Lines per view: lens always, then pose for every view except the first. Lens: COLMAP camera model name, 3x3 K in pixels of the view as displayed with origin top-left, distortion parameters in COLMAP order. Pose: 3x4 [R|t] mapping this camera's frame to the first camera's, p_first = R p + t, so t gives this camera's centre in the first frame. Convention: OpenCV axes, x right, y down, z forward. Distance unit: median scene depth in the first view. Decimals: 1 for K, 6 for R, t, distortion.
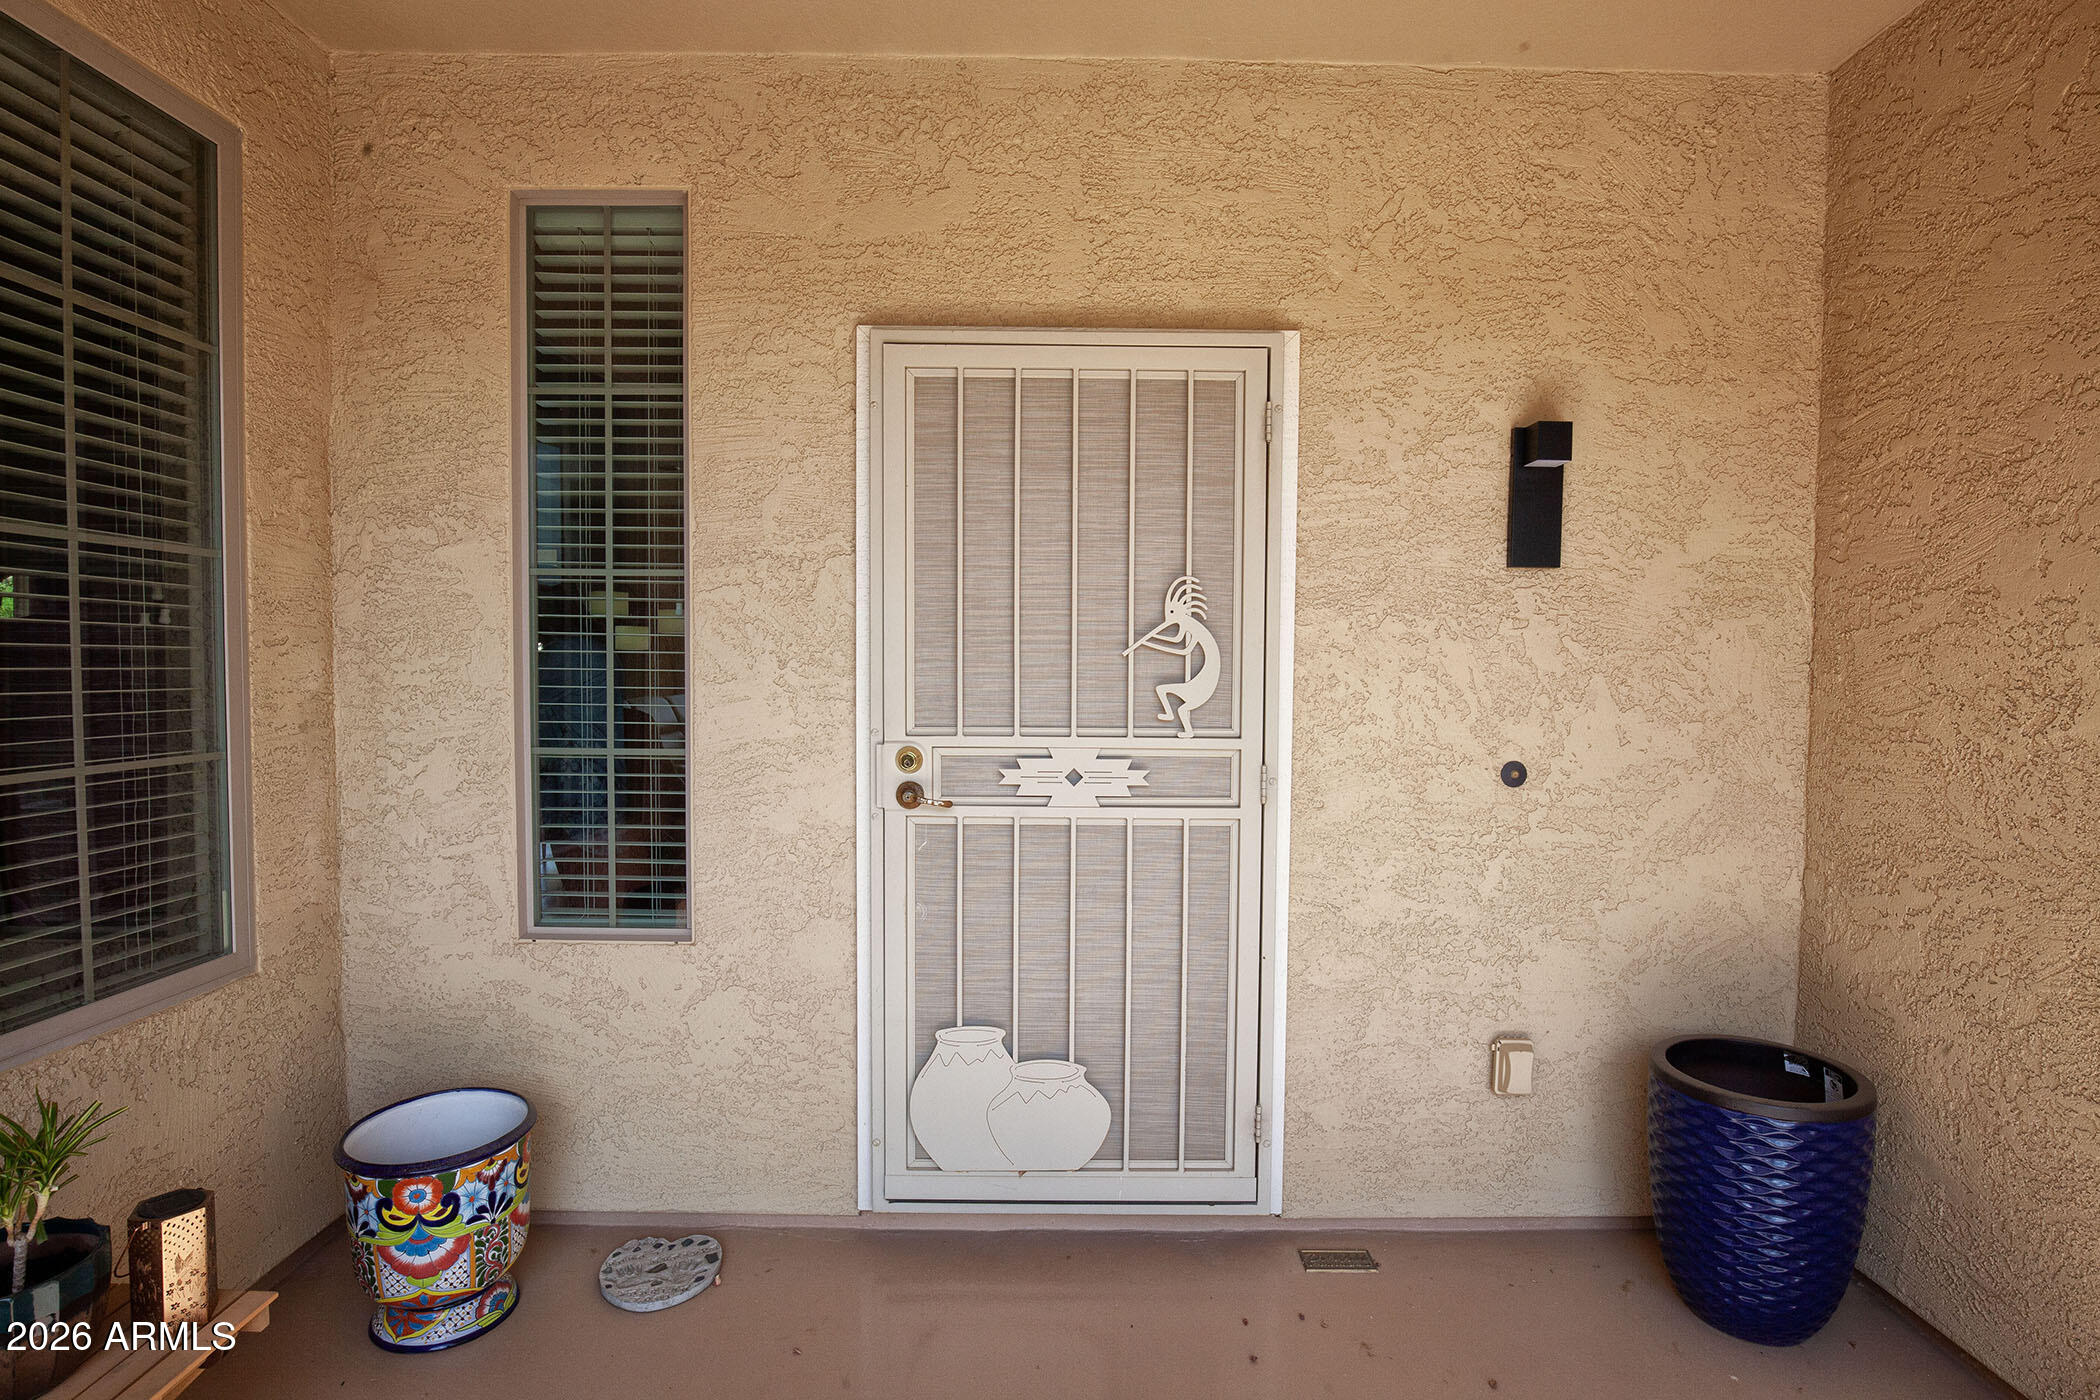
lens RADIAL K [[1091.6, 0, 1042.8], [0, 1091.6, 706.5], [0, 0, 1]] dist [-0.000694, 0.001338]
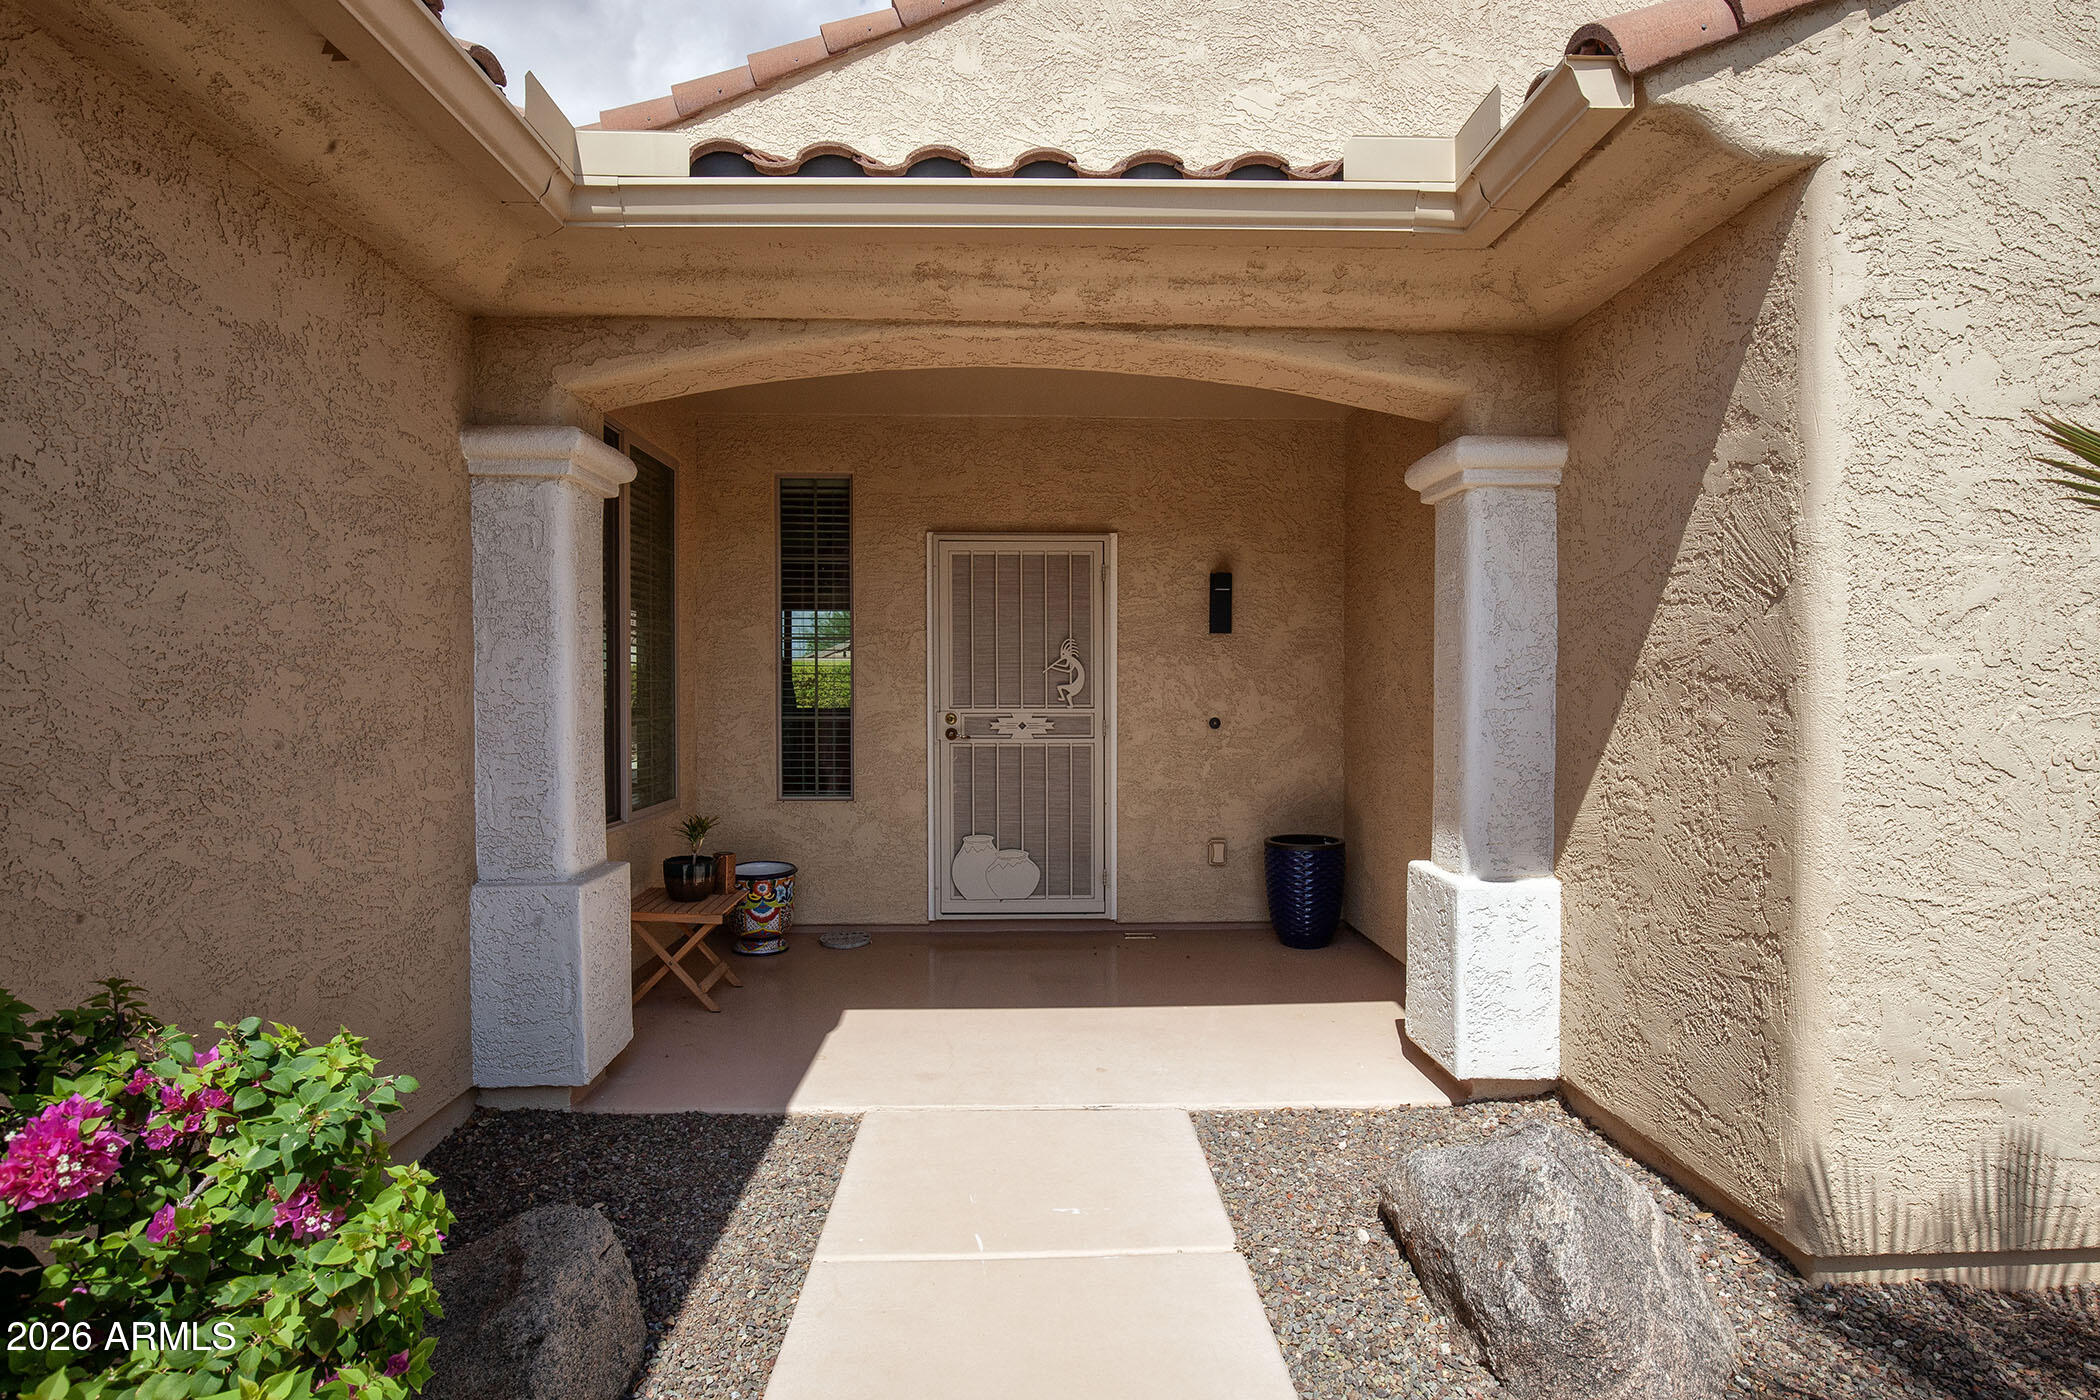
lens RADIAL K [[1091.6, 0, 1033.1], [0, 1091.6, 691.4], [0, 0, 1]] dist [-0.000694, 0.001338]
pose [[0.999872, -0.009240, 0.013047, 0.022127], [0.009527, 0.999710, -0.022117, 0.043098], [-0.012839, 0.022238, 0.999670, -1.297580]]
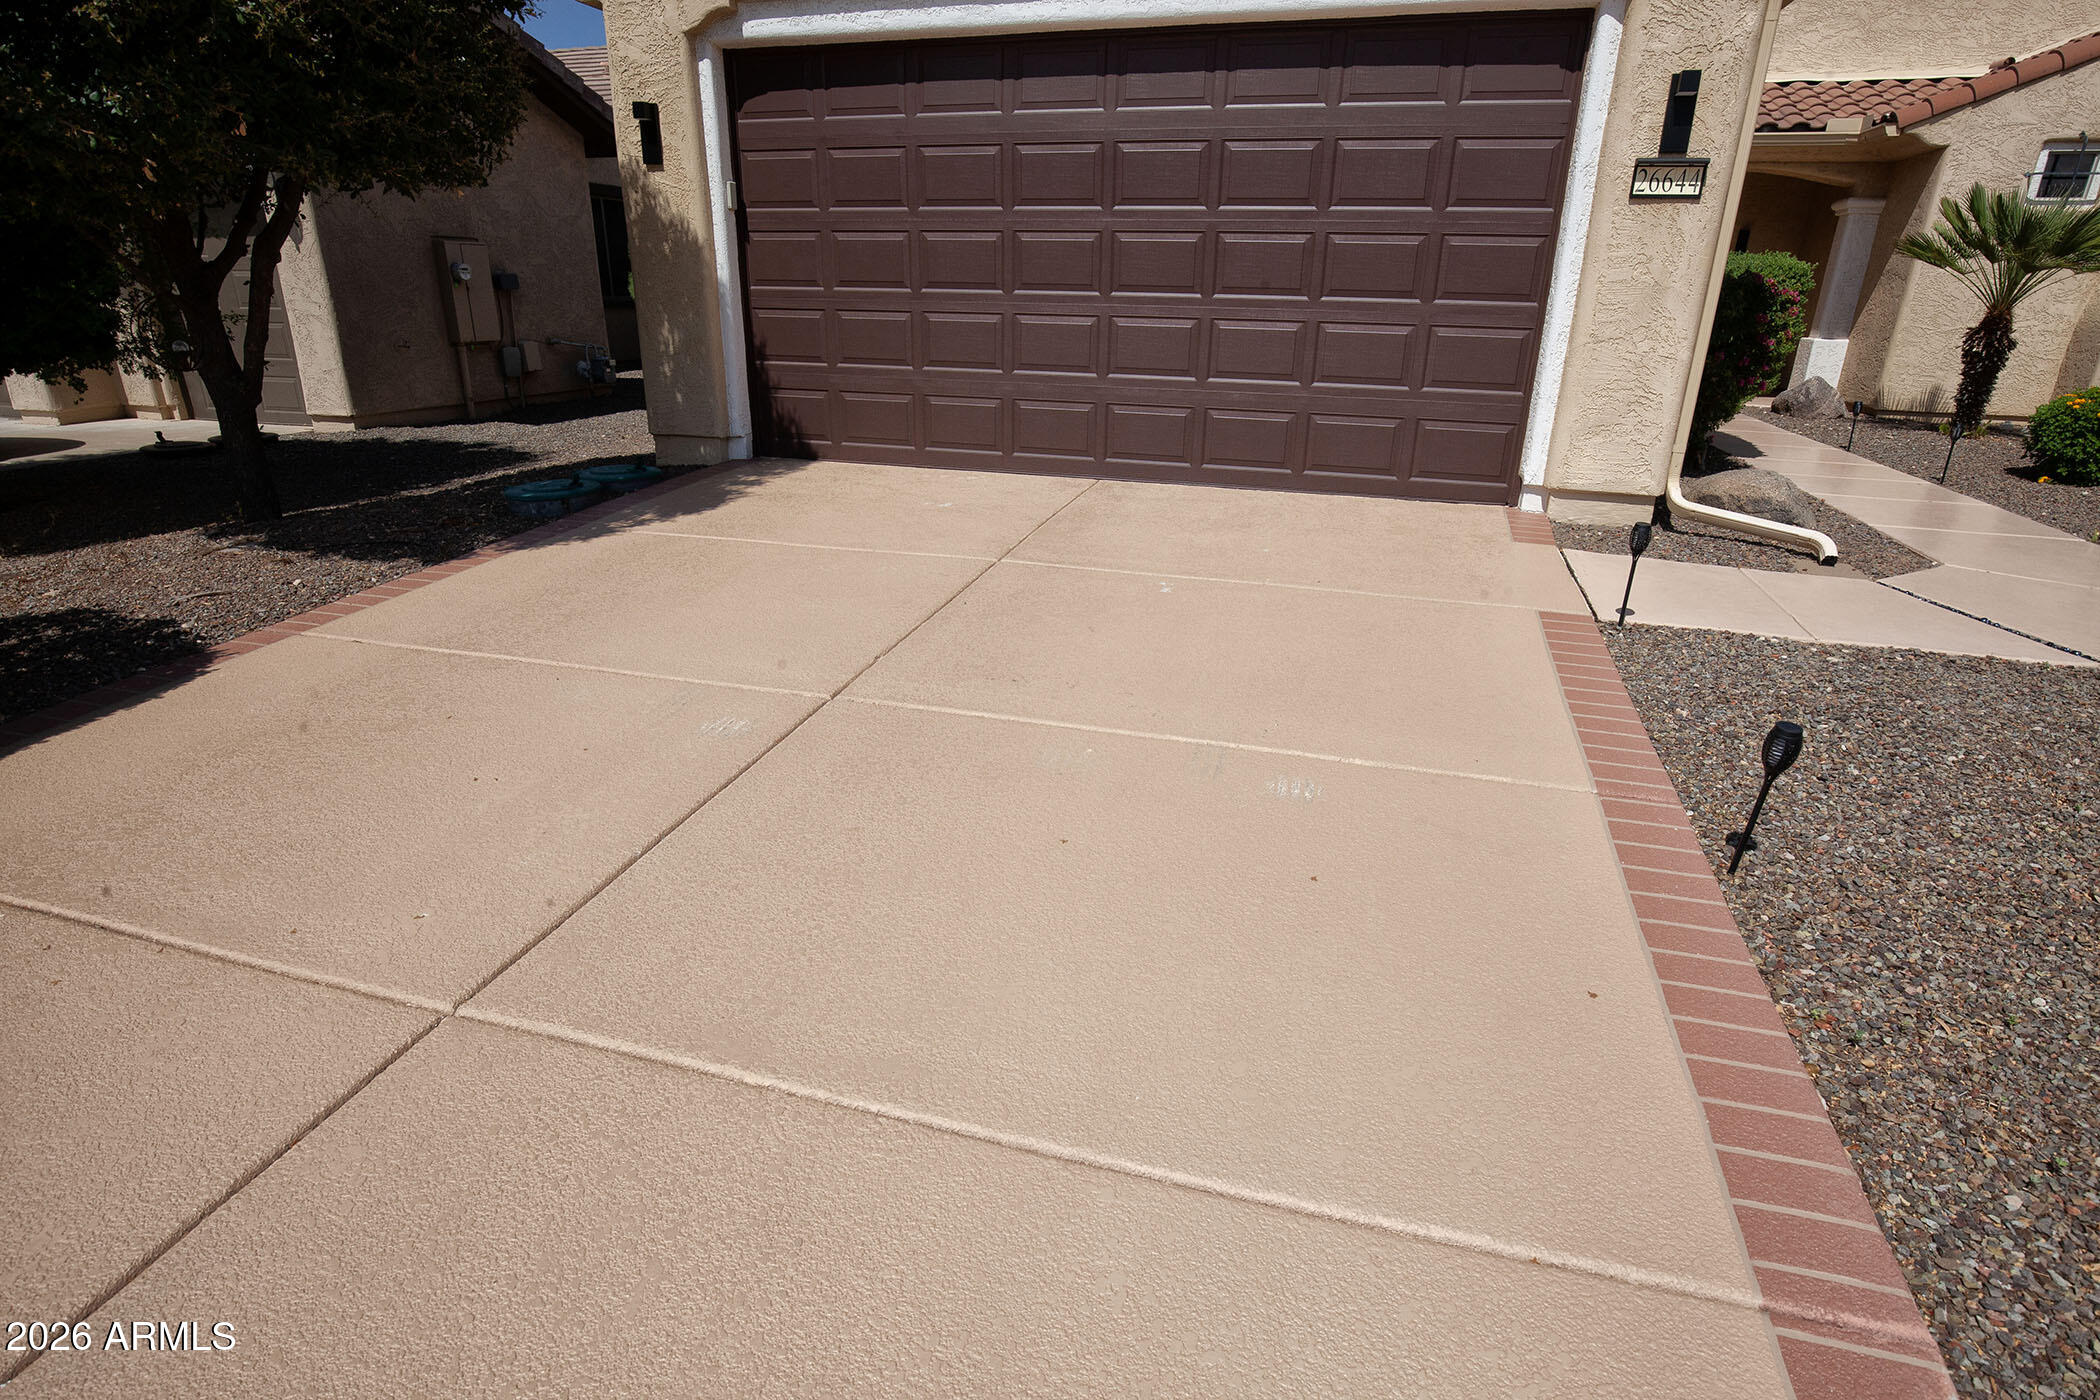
lens RADIAL K [[1091.6, 0, 1041.0], [0, 1091.6, 698.3], [0, 0, 1]] dist [-0.000694, 0.001338]
pose [[0.960950, 0.108747, -0.254459, -1.259264], [-0.023385, 0.948169, 0.316905, 0.309771], [0.275732, -0.298579, 0.913686, -5.595721]]
